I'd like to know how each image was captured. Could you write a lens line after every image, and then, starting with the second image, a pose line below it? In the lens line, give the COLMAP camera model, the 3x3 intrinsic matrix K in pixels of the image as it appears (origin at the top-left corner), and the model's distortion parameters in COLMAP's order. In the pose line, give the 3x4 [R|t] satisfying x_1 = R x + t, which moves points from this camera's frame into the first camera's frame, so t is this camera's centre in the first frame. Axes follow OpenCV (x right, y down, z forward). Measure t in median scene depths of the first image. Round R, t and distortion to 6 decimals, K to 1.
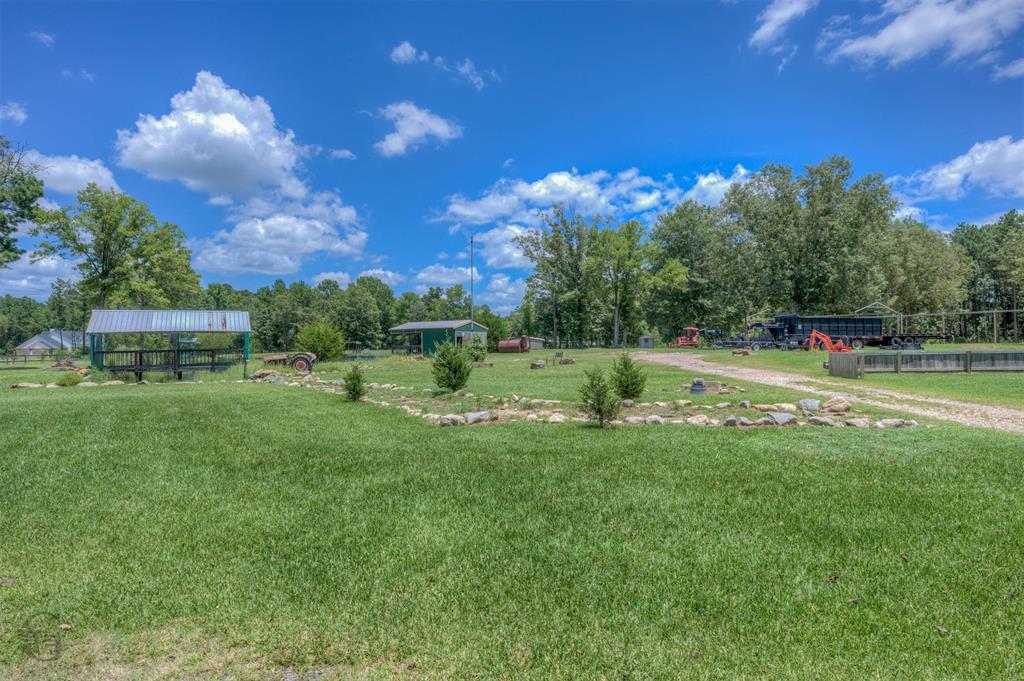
lens RADIAL K [[528.4, 0, 516.6], [0, 528.4, 340.7], [0, 0, 1]] dist [-0.005521, -0.001056]
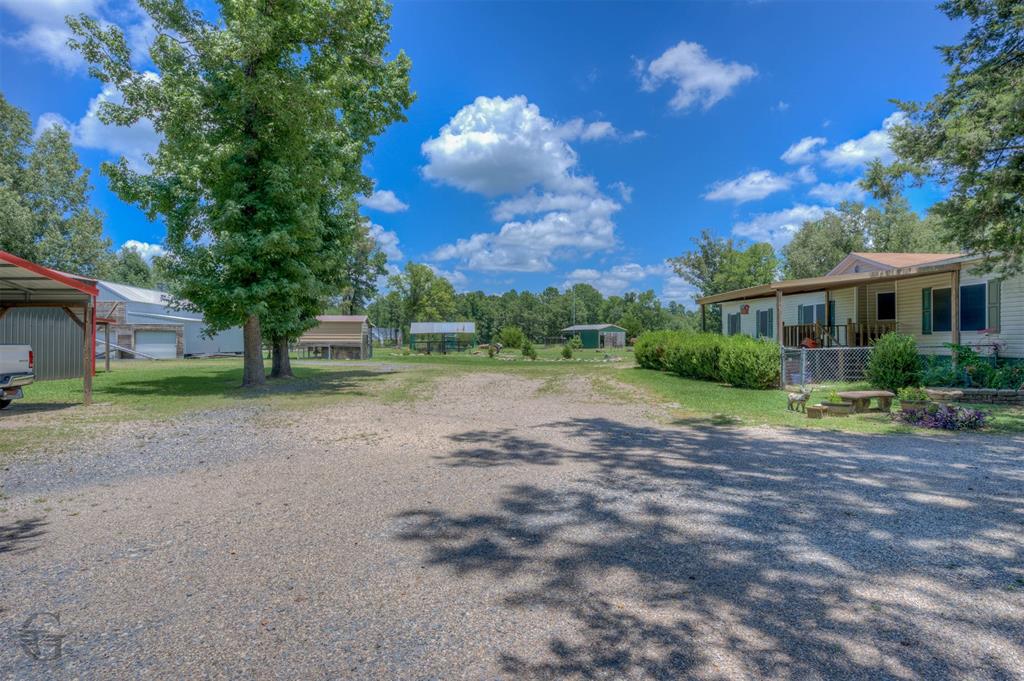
lens RADIAL K [[569.3, 0, 527.5], [0, 569.3, 375.0], [0, 0, 1]] dist [0.027936, 0.000063]
pose [[0.907705, 0.037971, -0.417888, 0.201845], [-0.009673, 0.997526, 0.069627, -0.003292], [0.419498, -0.059159, 0.905827, -0.305598]]
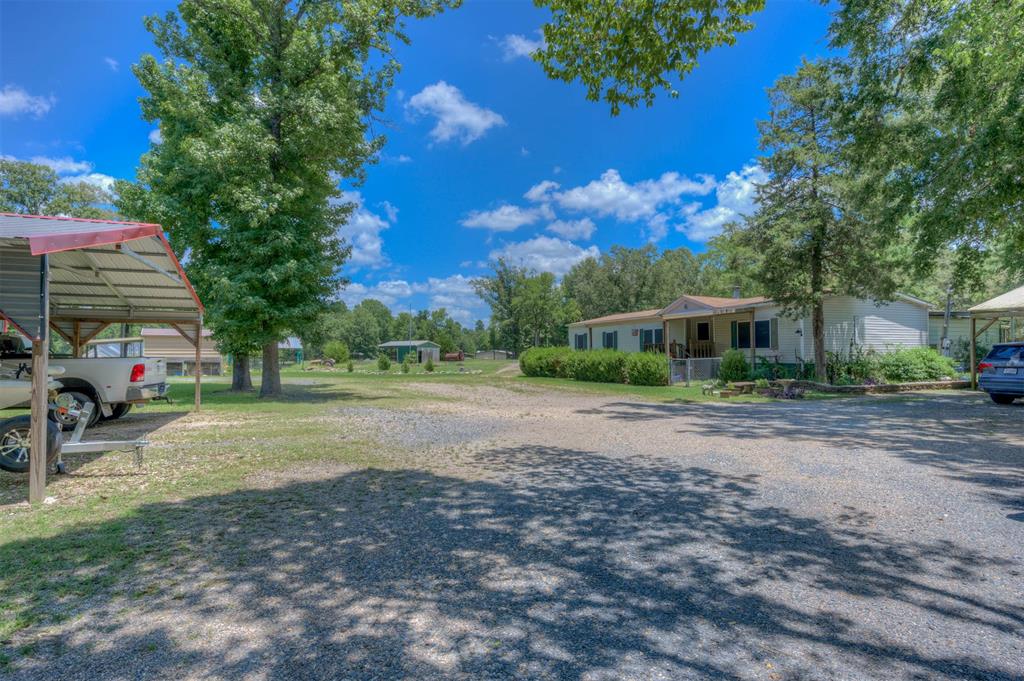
lens RADIAL K [[569.3, 0, 521.5], [0, 569.3, 337.8], [0, 0, 1]] dist [0.027936, 0.000063]
pose [[0.999589, 0.007008, -0.027783, 0.131745], [-0.007739, 0.999624, -0.026313, -0.002135], [0.027588, 0.026517, 0.999268, -0.388832]]
